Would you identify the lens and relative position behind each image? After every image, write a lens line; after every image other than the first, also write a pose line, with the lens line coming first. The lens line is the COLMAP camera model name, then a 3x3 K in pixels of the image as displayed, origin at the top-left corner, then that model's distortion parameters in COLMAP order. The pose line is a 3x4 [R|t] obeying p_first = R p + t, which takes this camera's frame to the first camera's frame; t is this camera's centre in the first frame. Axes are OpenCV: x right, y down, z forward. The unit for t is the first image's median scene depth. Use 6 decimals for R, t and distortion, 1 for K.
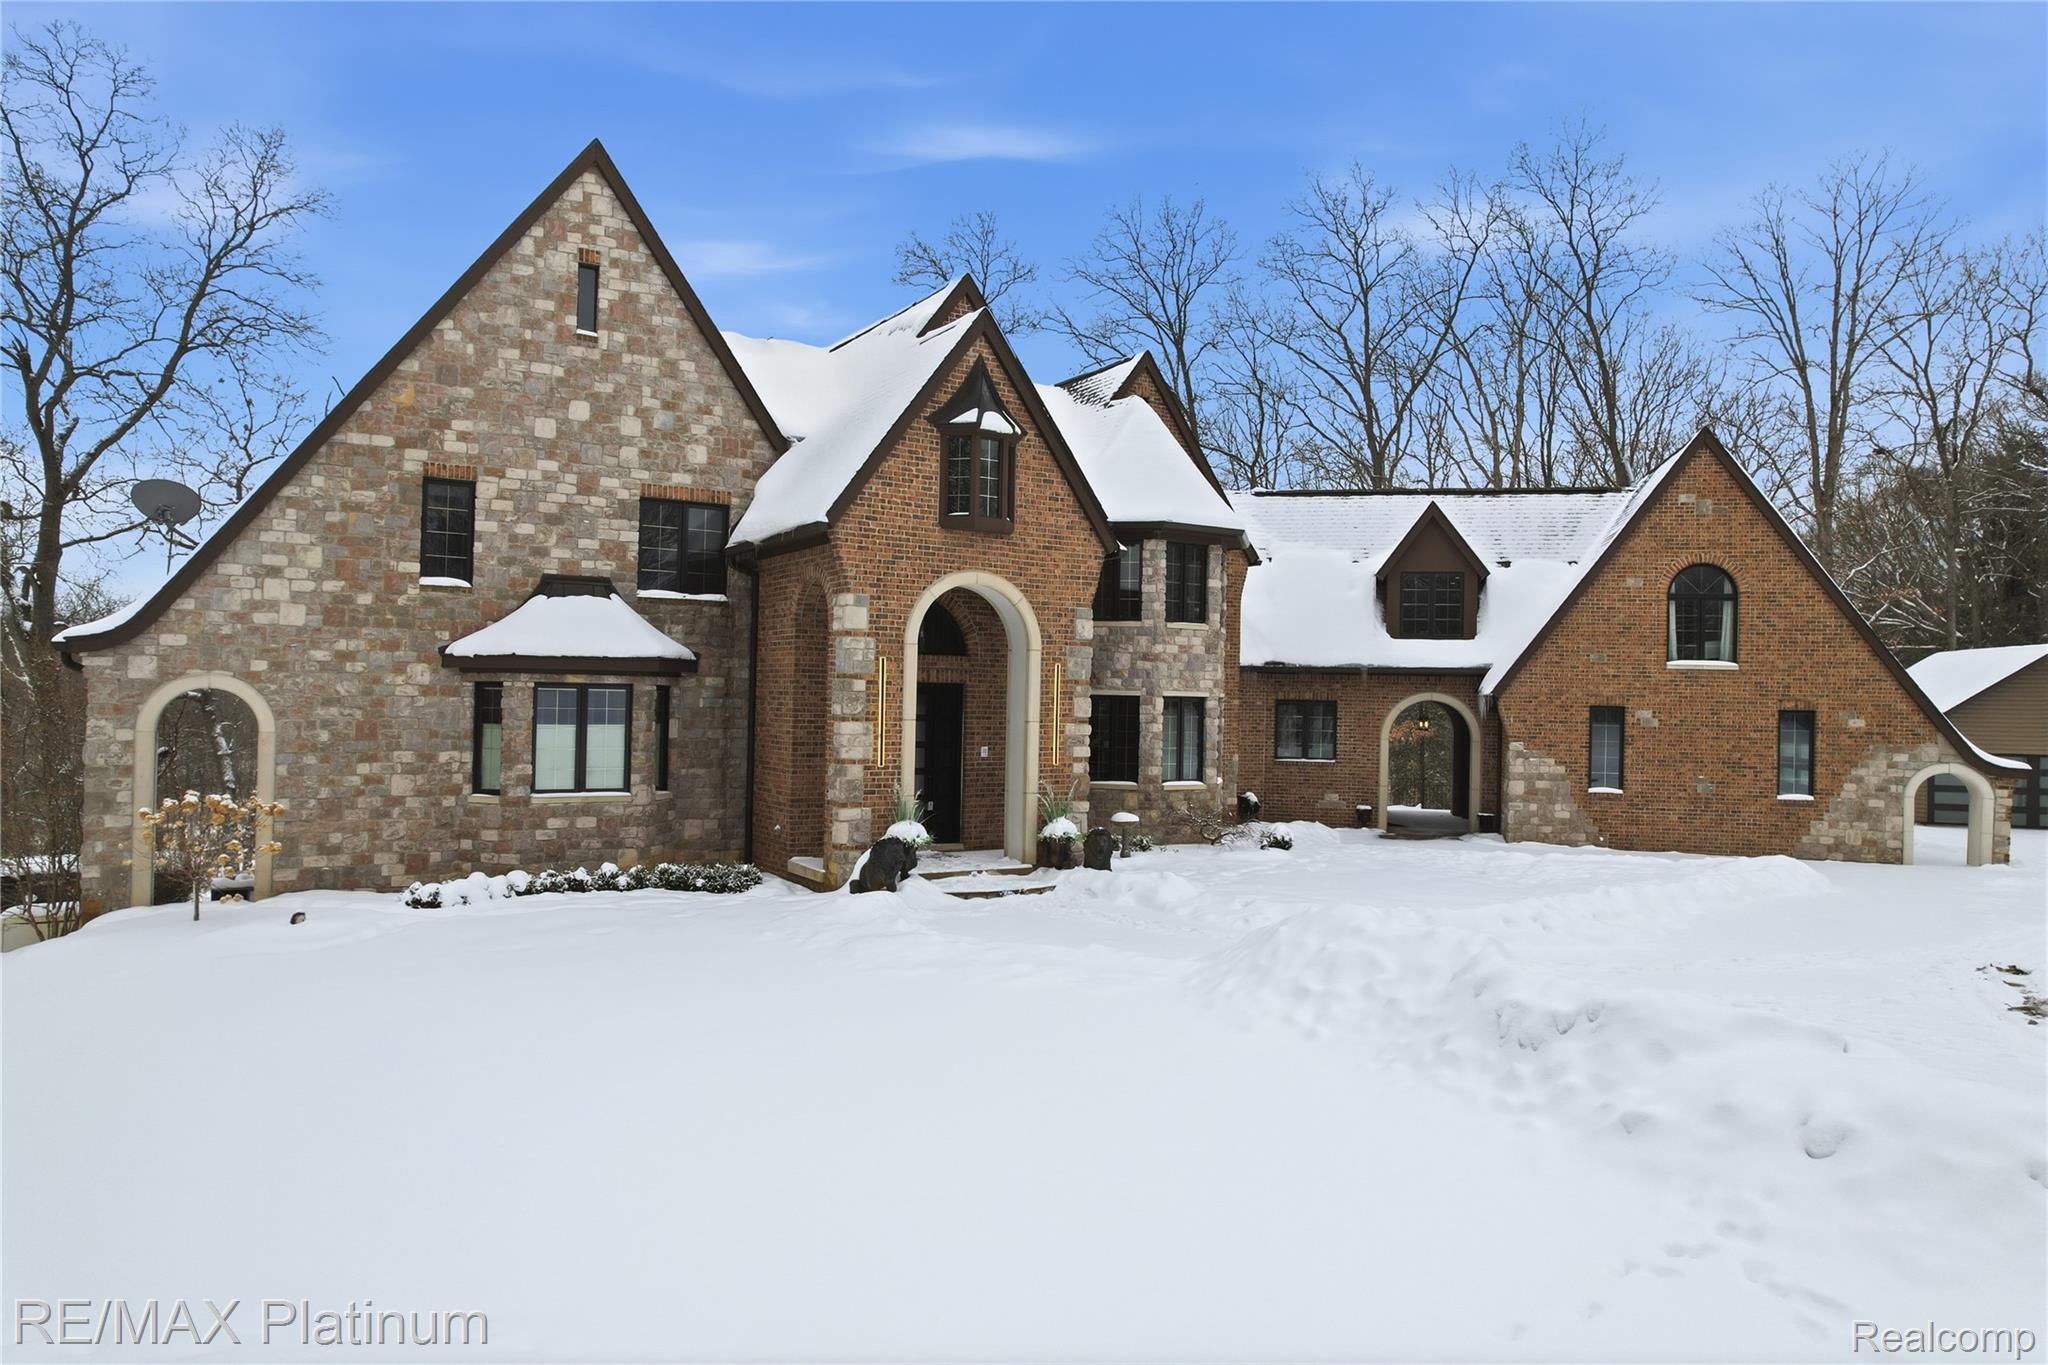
lens RADIAL K [[1306.4, 0, 1036.9], [0, 1306.4, 675.3], [0, 0, 1]] dist [-0.055780, 0.039256]
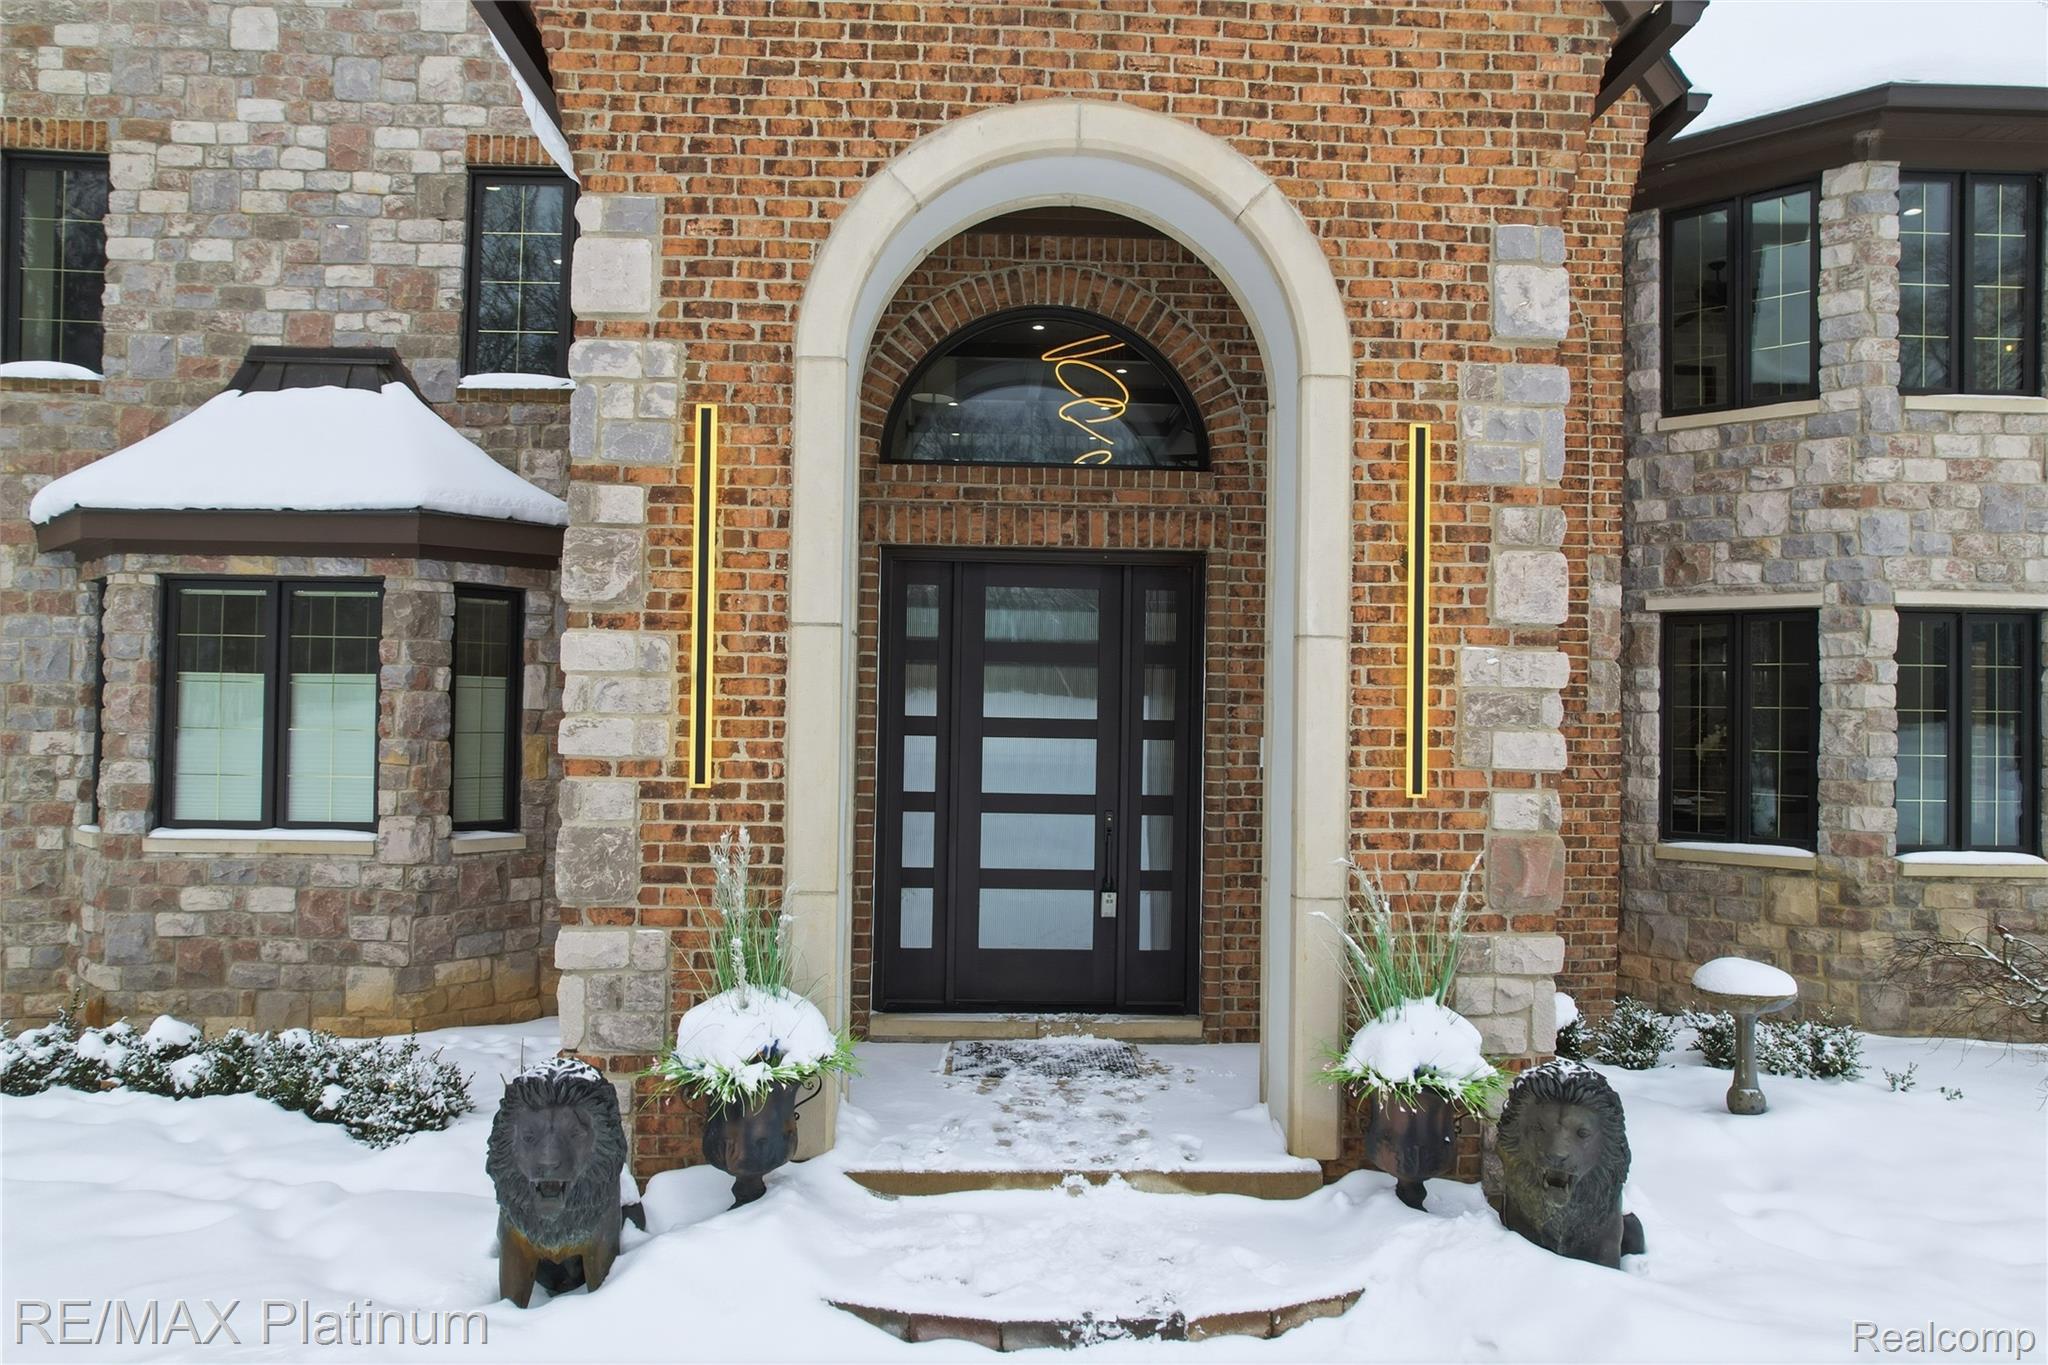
lens RADIAL K [[1306.4, 0, 1032.5], [0, 1306.4, 679.6], [0, 0, 1]] dist [-0.055780, 0.039256]
pose [[0.872692, -0.015054, -0.488039, 0.076610], [0.009854, 0.999864, -0.013221, 0.046772], [0.488171, 0.006729, 0.872722, 0.722507]]
